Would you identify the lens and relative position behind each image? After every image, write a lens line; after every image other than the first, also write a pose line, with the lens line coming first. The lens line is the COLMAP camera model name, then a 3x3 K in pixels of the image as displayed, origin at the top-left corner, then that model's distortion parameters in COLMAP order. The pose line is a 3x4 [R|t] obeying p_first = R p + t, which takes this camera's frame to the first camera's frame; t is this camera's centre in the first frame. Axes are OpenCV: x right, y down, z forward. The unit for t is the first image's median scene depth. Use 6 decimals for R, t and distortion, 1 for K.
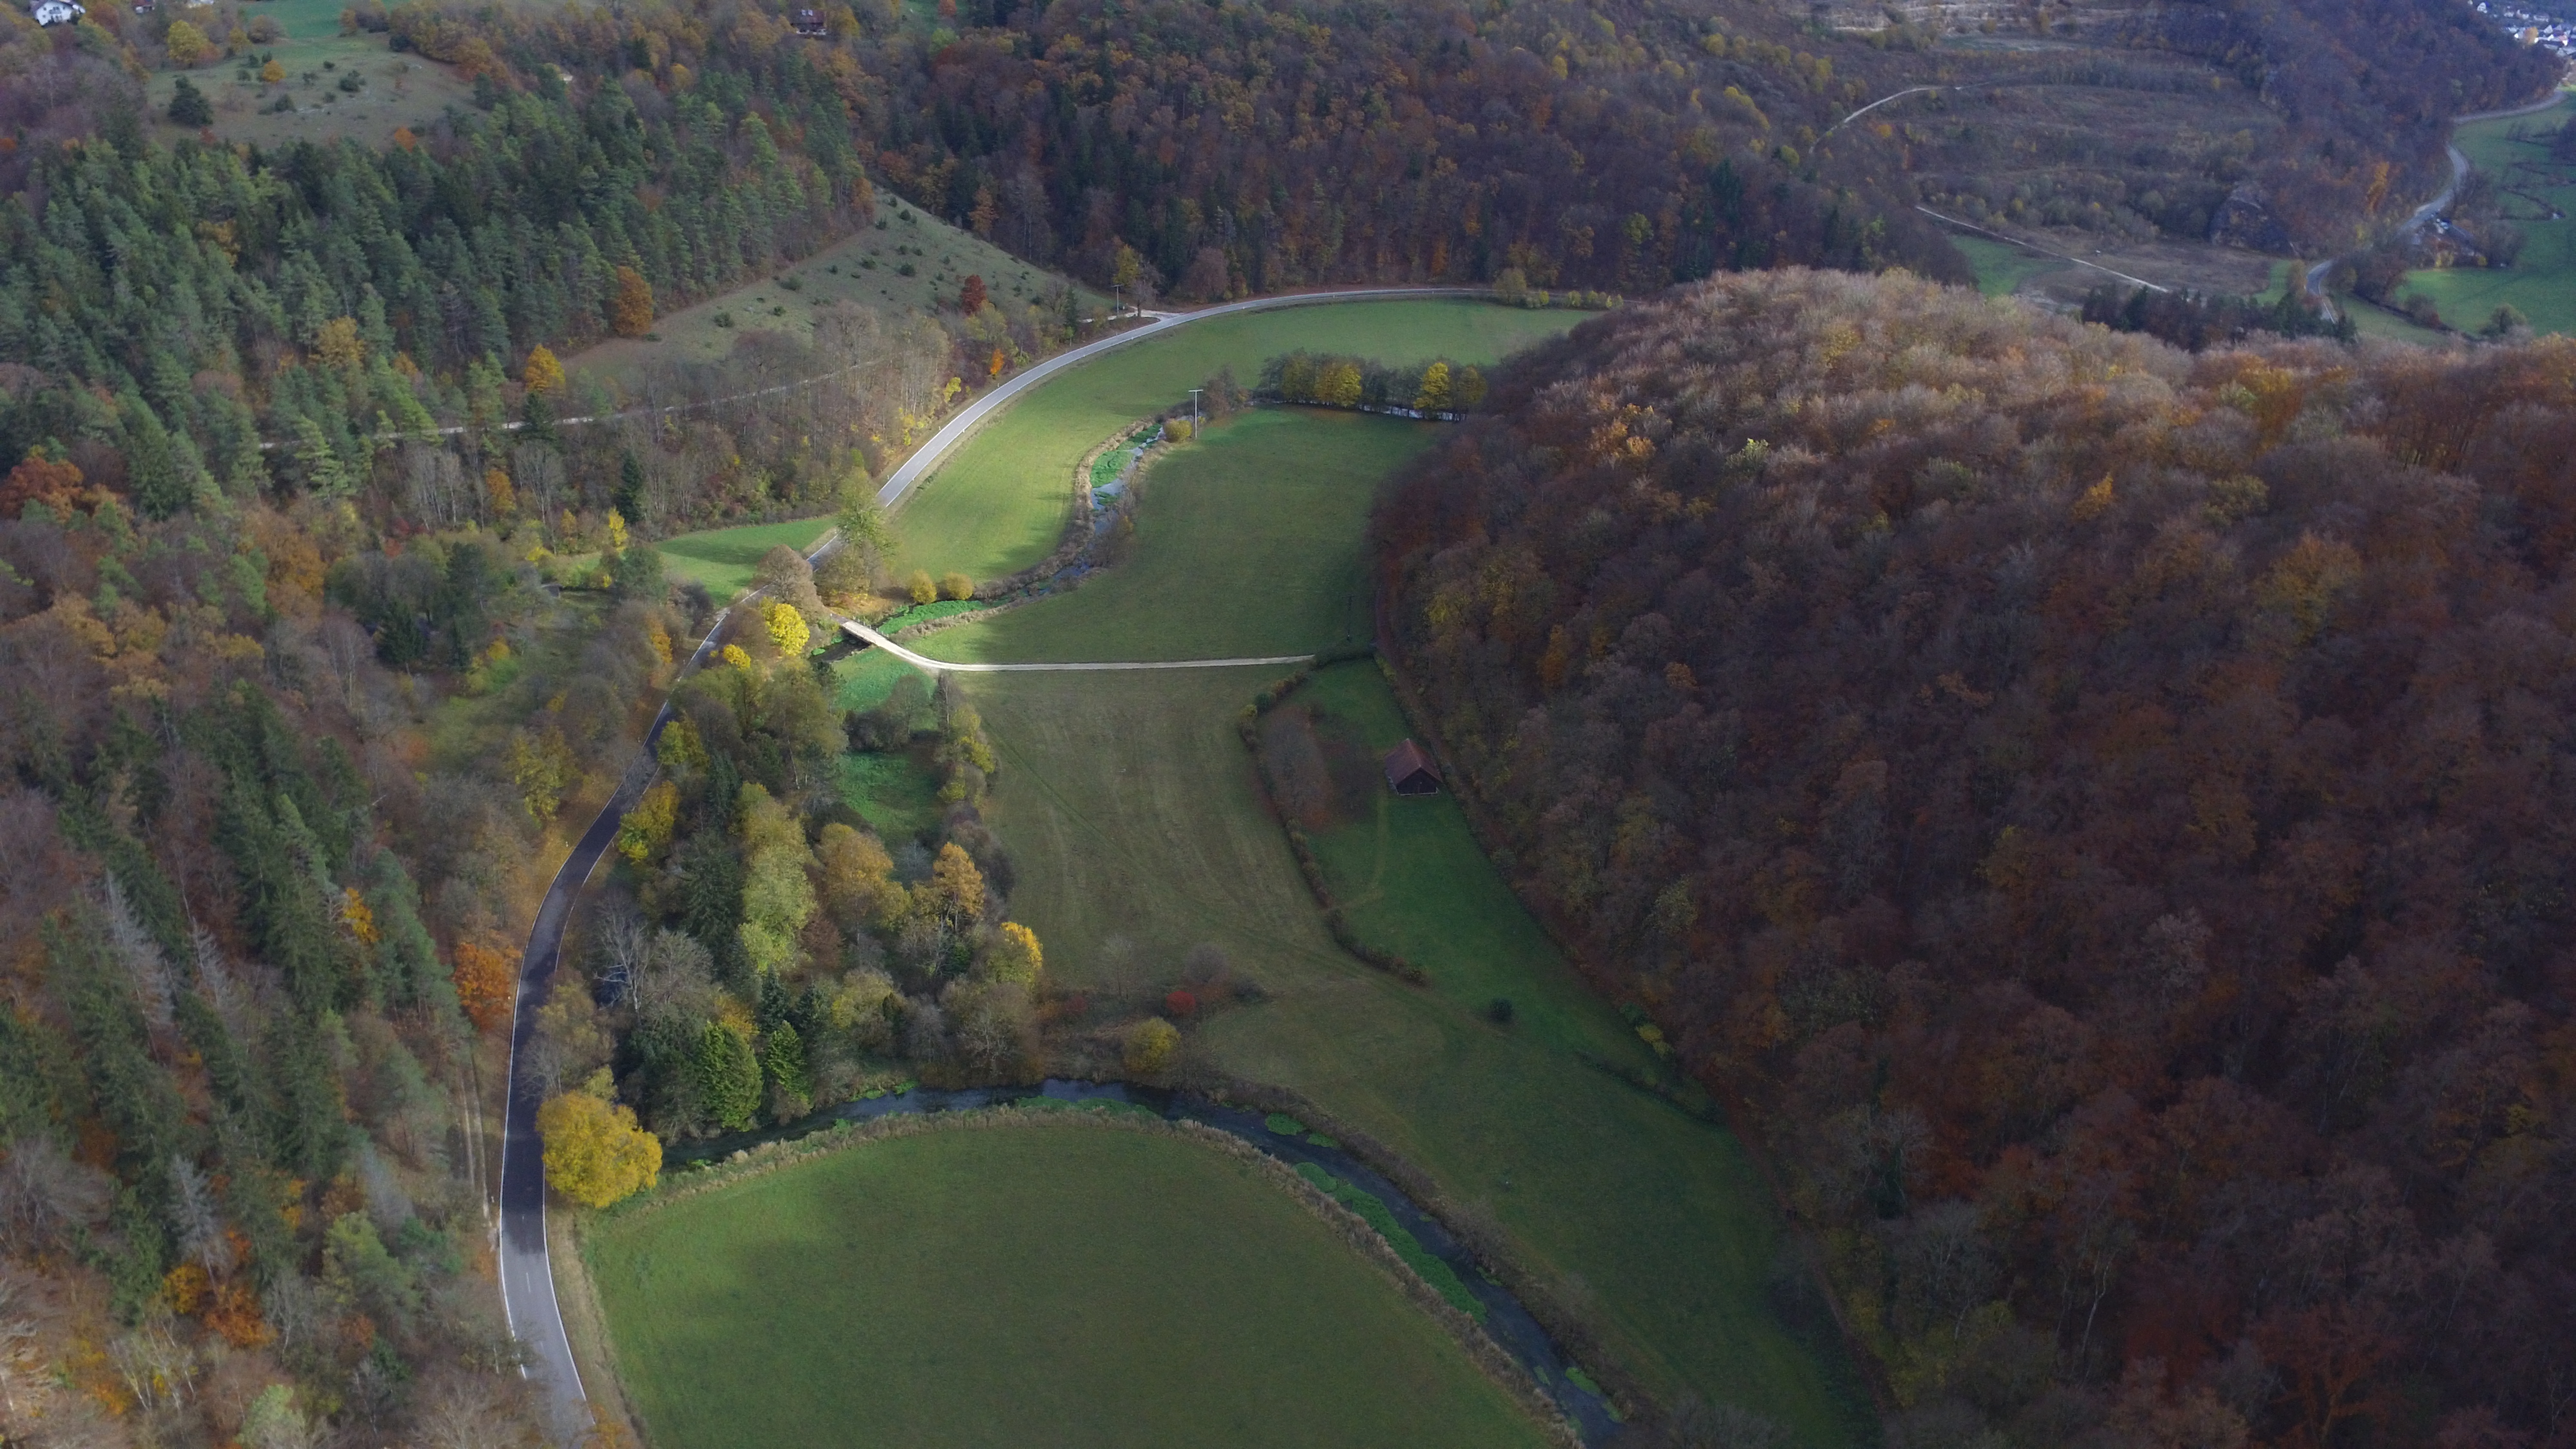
lens RADIAL K [[1746.3, 0, 1251.9], [0, 1746.3, 755.5], [0, 0, 1]] dist [-0.126757, 0.094642]
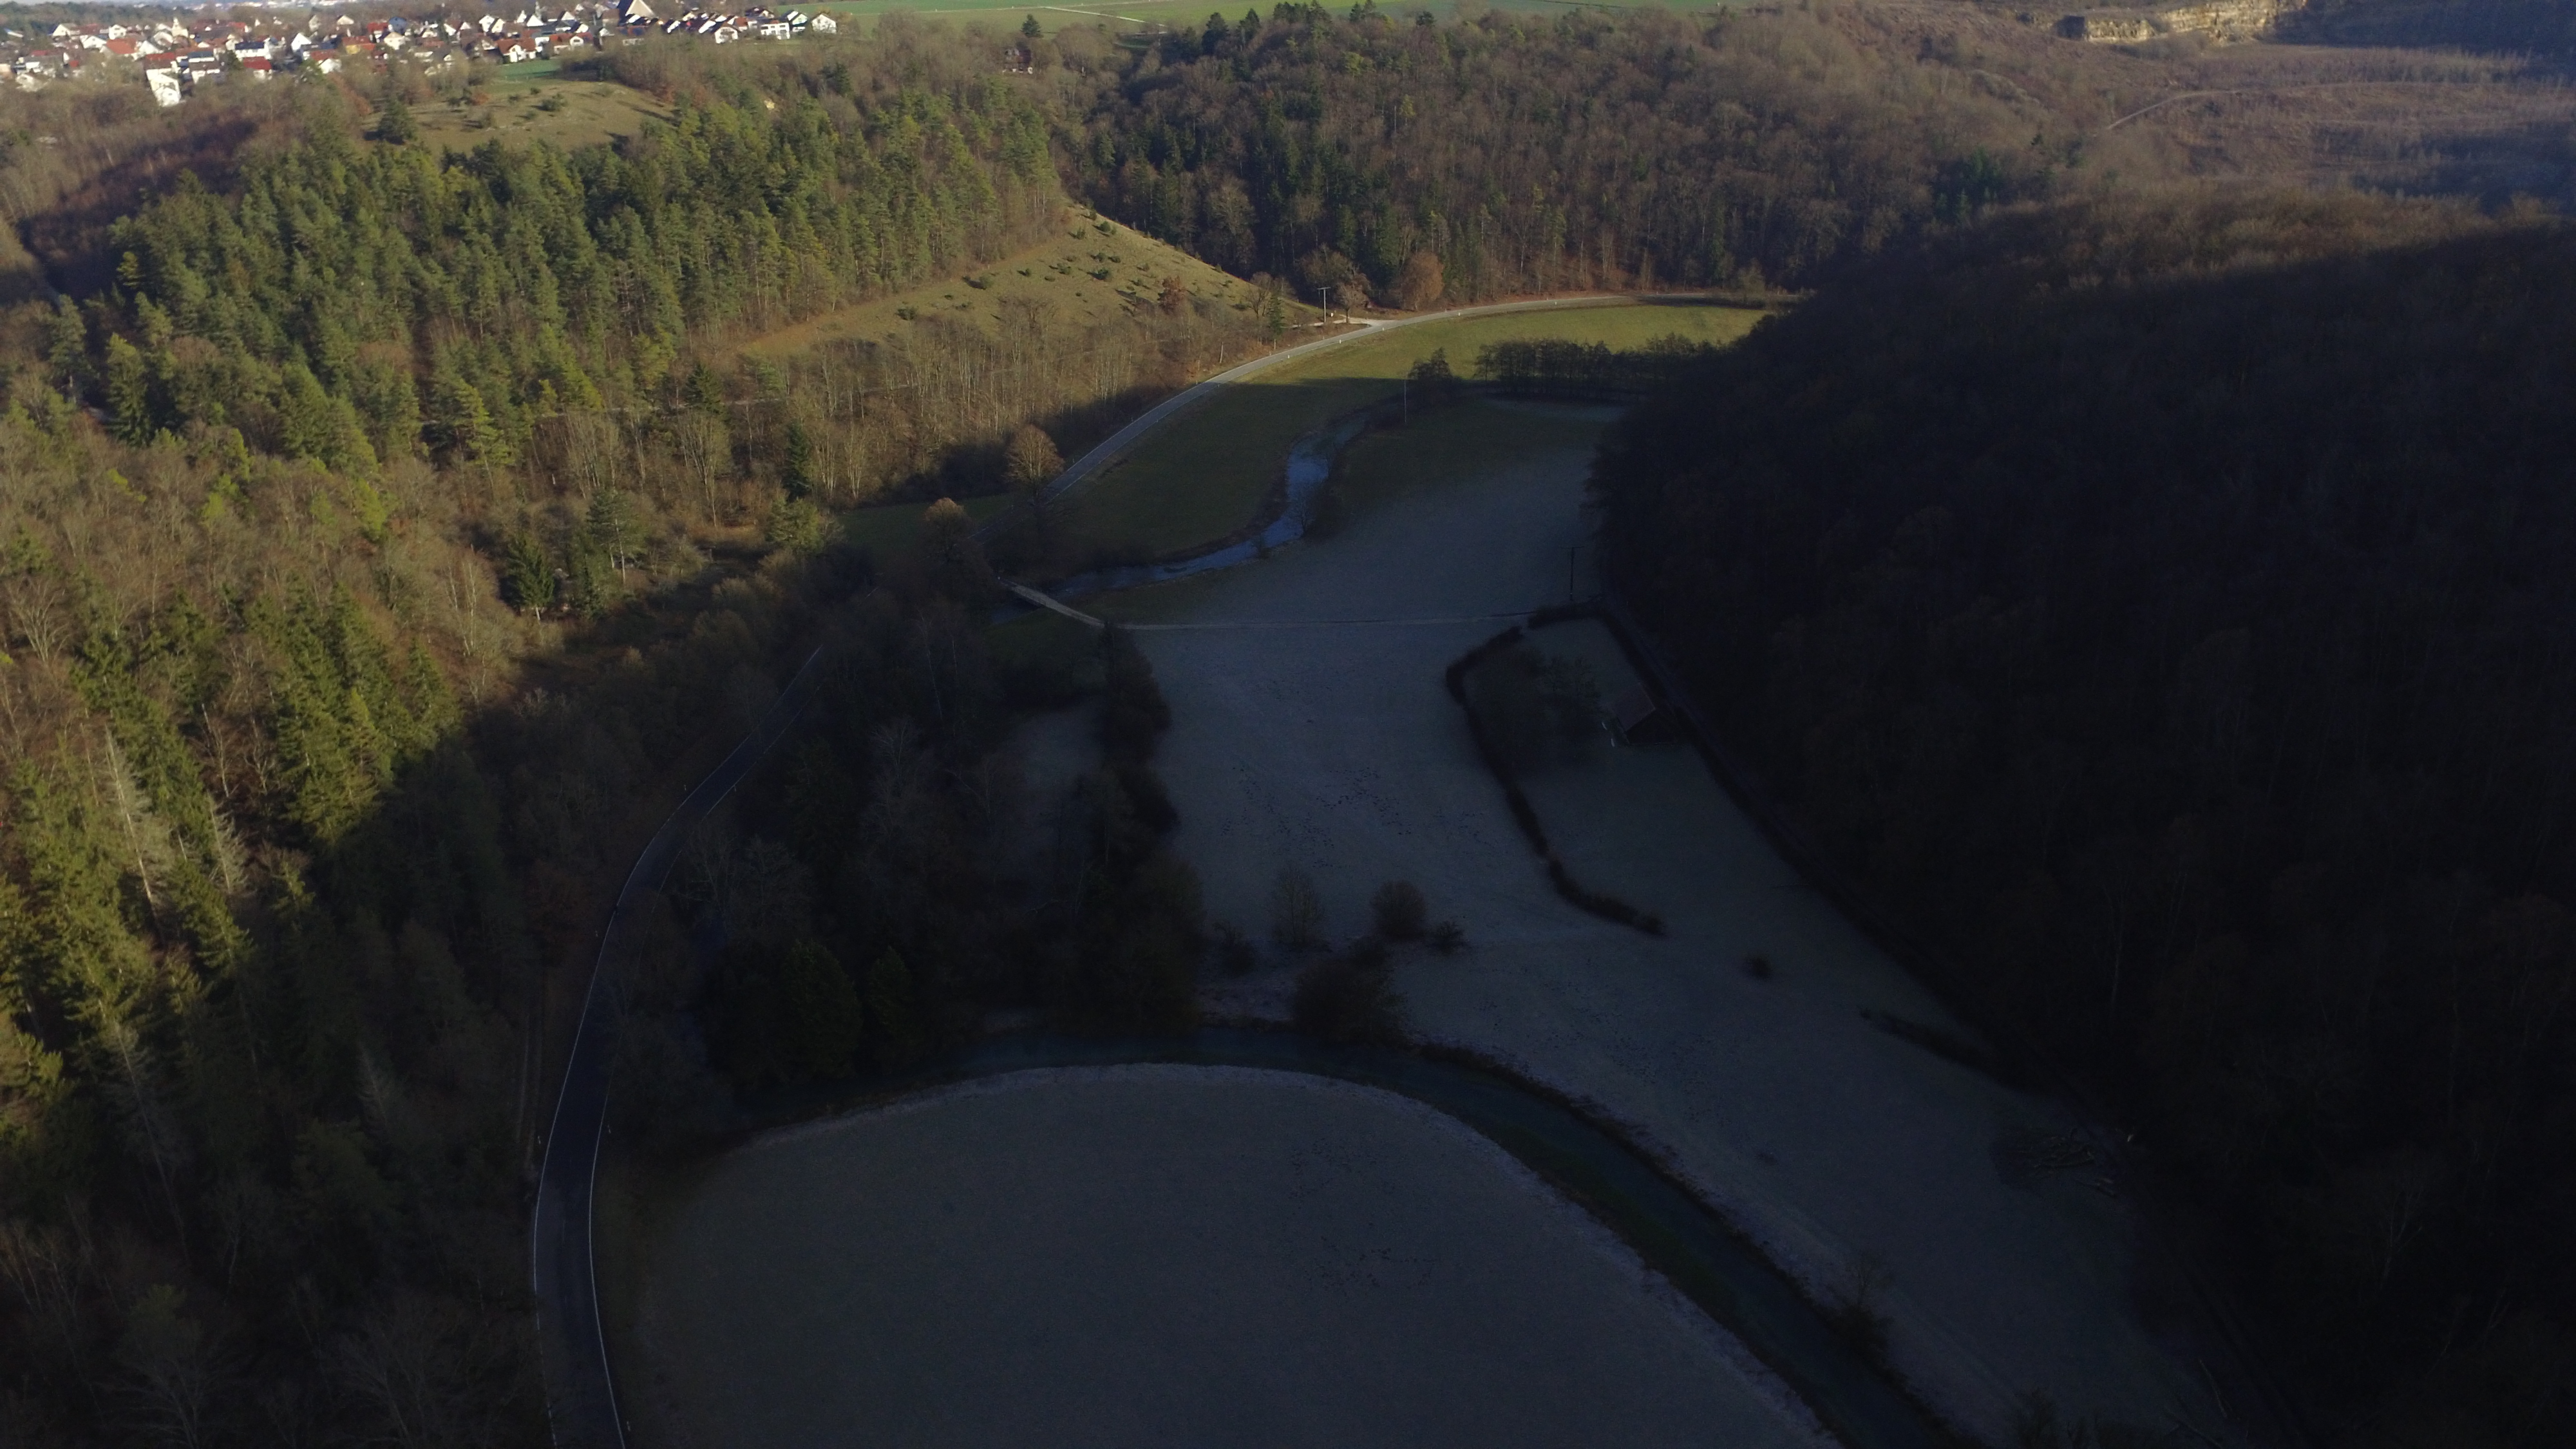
lens RADIAL K [[1746.3, 0, 1251.9], [0, 1746.3, 755.5], [0, 0, 1]] dist [-0.126757, 0.094642]
pose [[0.991295, -0.003910, -0.131603, 0.009576], [-0.005086, 0.997676, -0.067951, 0.065160], [0.131563, 0.068029, 0.988971, 0.099514]]
